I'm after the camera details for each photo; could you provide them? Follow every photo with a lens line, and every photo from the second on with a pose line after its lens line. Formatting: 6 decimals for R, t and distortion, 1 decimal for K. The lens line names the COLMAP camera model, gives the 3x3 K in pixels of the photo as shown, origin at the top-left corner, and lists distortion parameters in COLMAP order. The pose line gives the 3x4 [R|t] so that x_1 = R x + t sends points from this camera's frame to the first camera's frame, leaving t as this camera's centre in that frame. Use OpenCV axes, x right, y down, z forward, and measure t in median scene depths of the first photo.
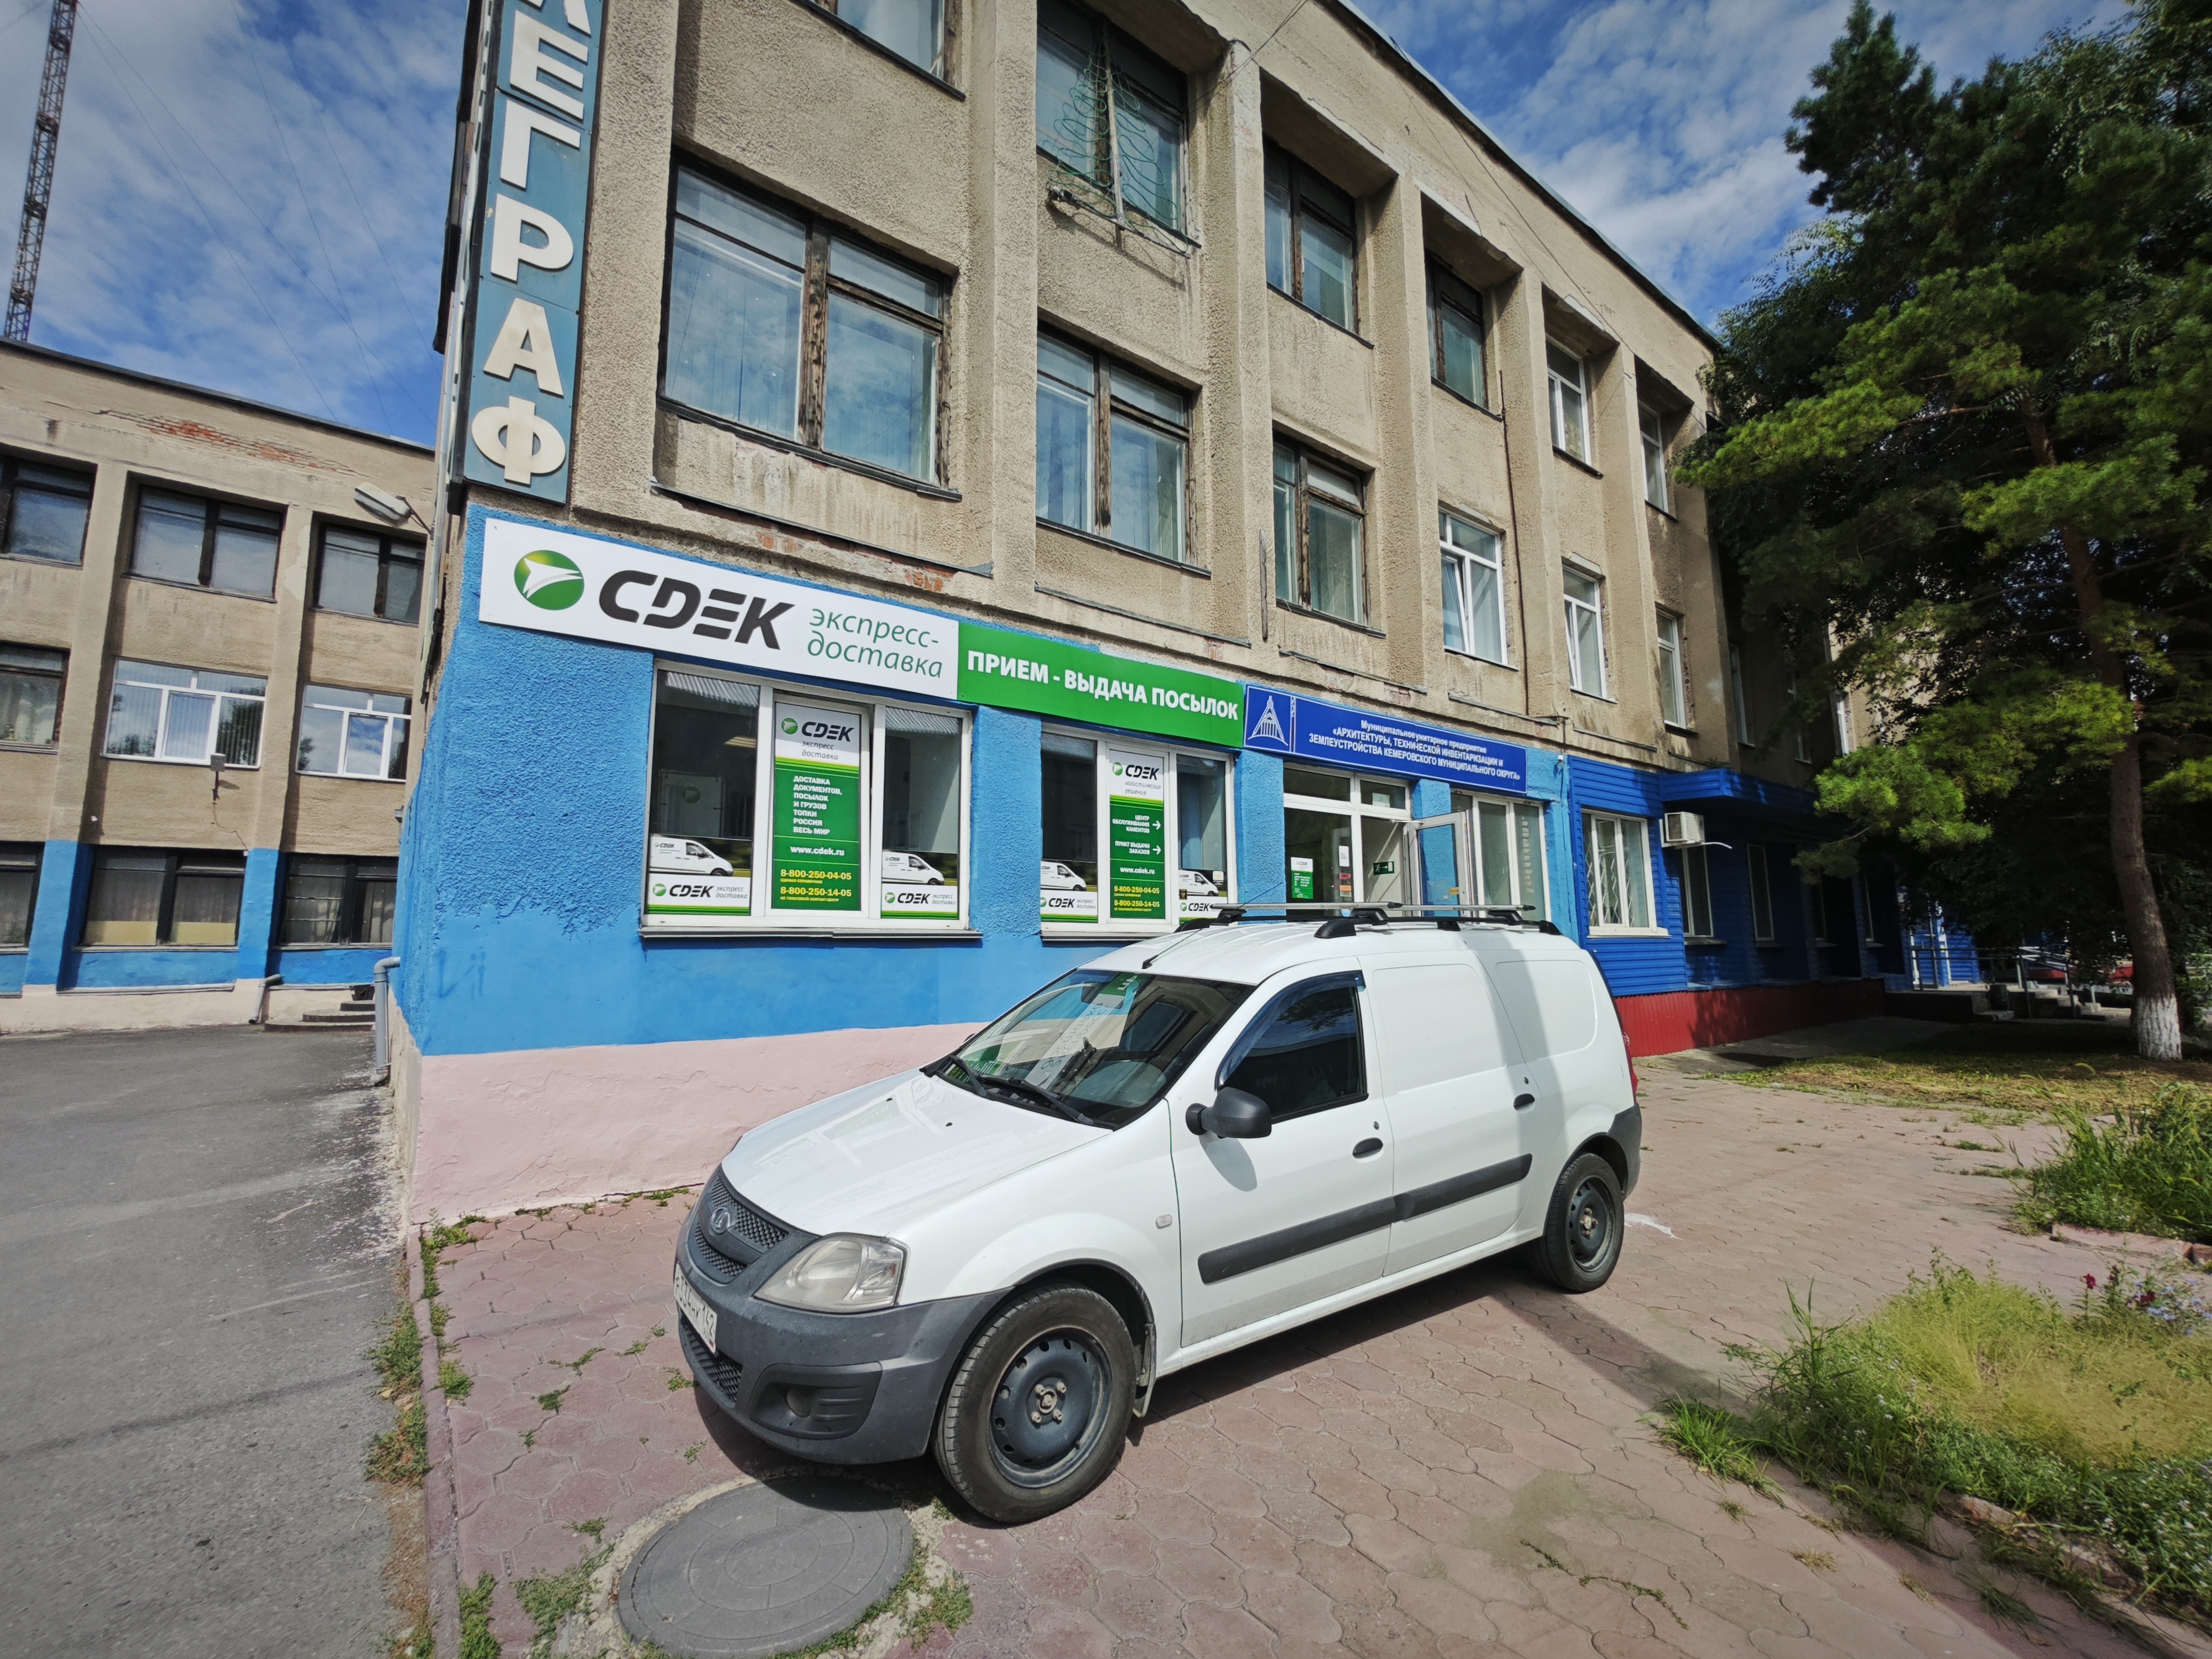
lens RADIAL K [[950.8, 0, 1113.5], [0, 950.8, 831.4], [0, 0, 1]] dist [-0.001075, 0.001551]
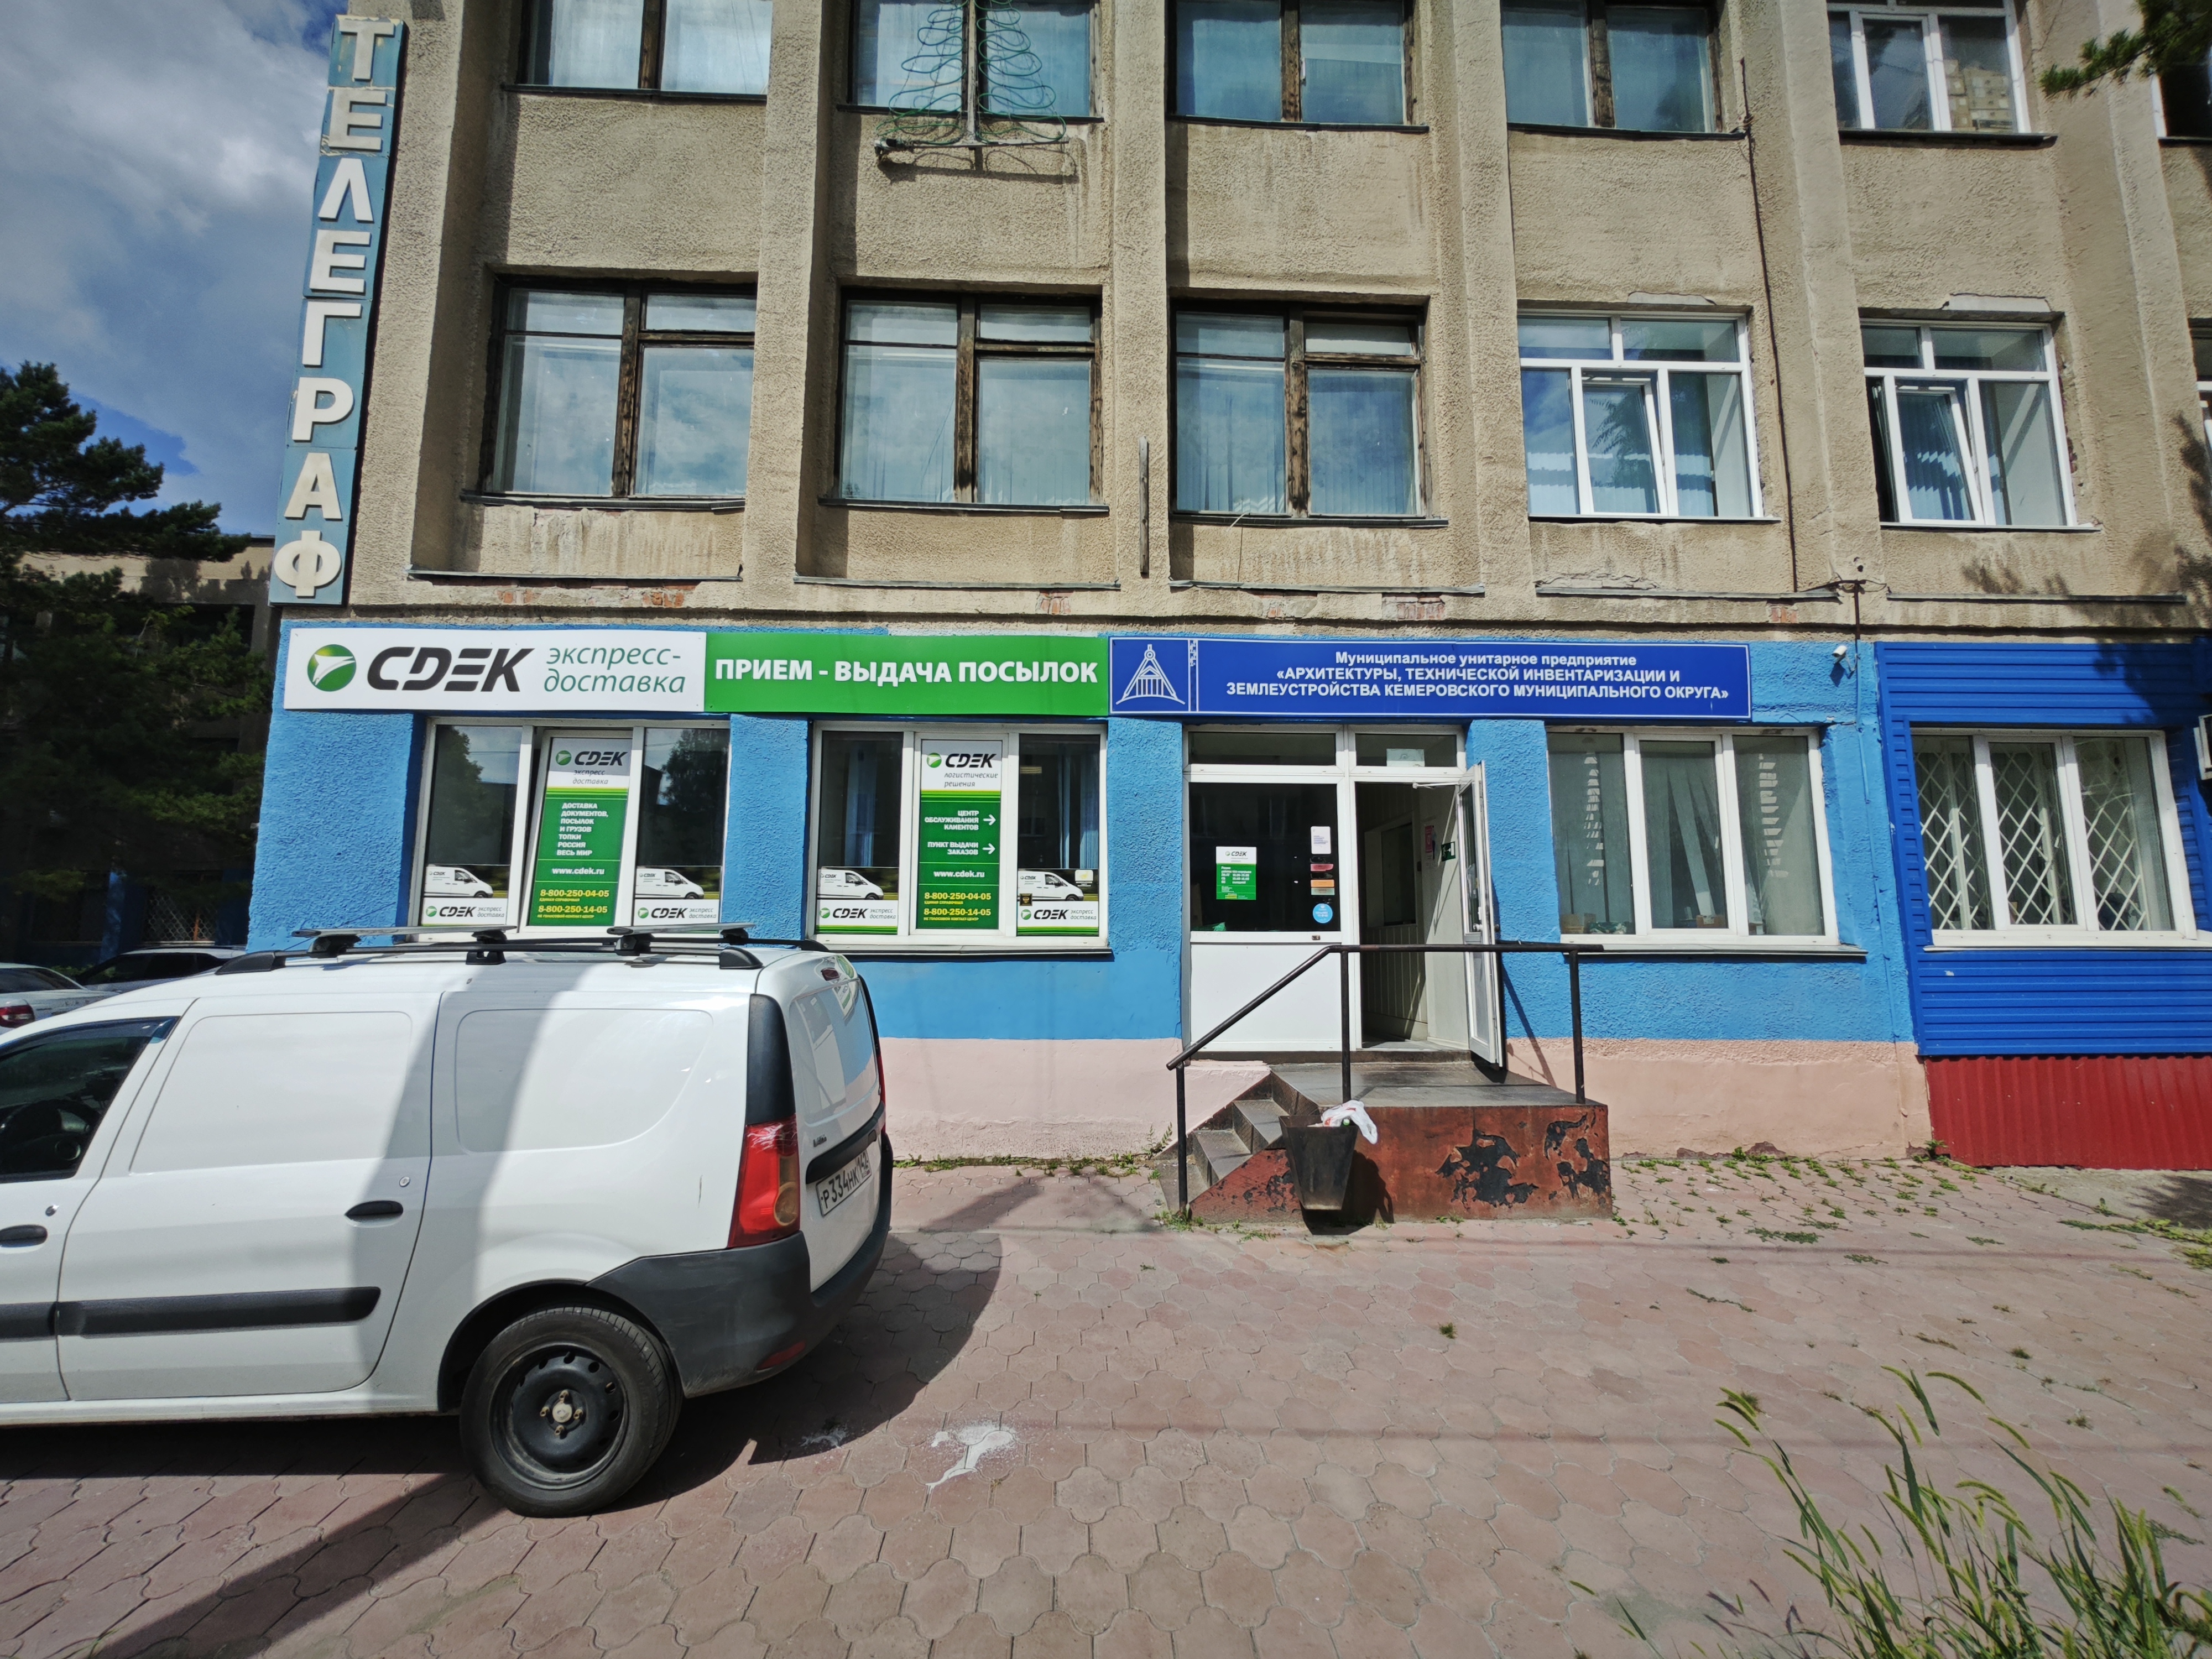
lens RADIAL K [[950.8, 0, 1102.4], [0, 950.8, 832.4], [0, 0, 1]] dist [-0.001075, 0.001551]
pose [[0.822025, -0.061024, -0.566172, 0.657968], [0.064100, 0.997838, -0.014484, 0.025252], [0.565832, -0.024385, 0.824160, 0.373455]]
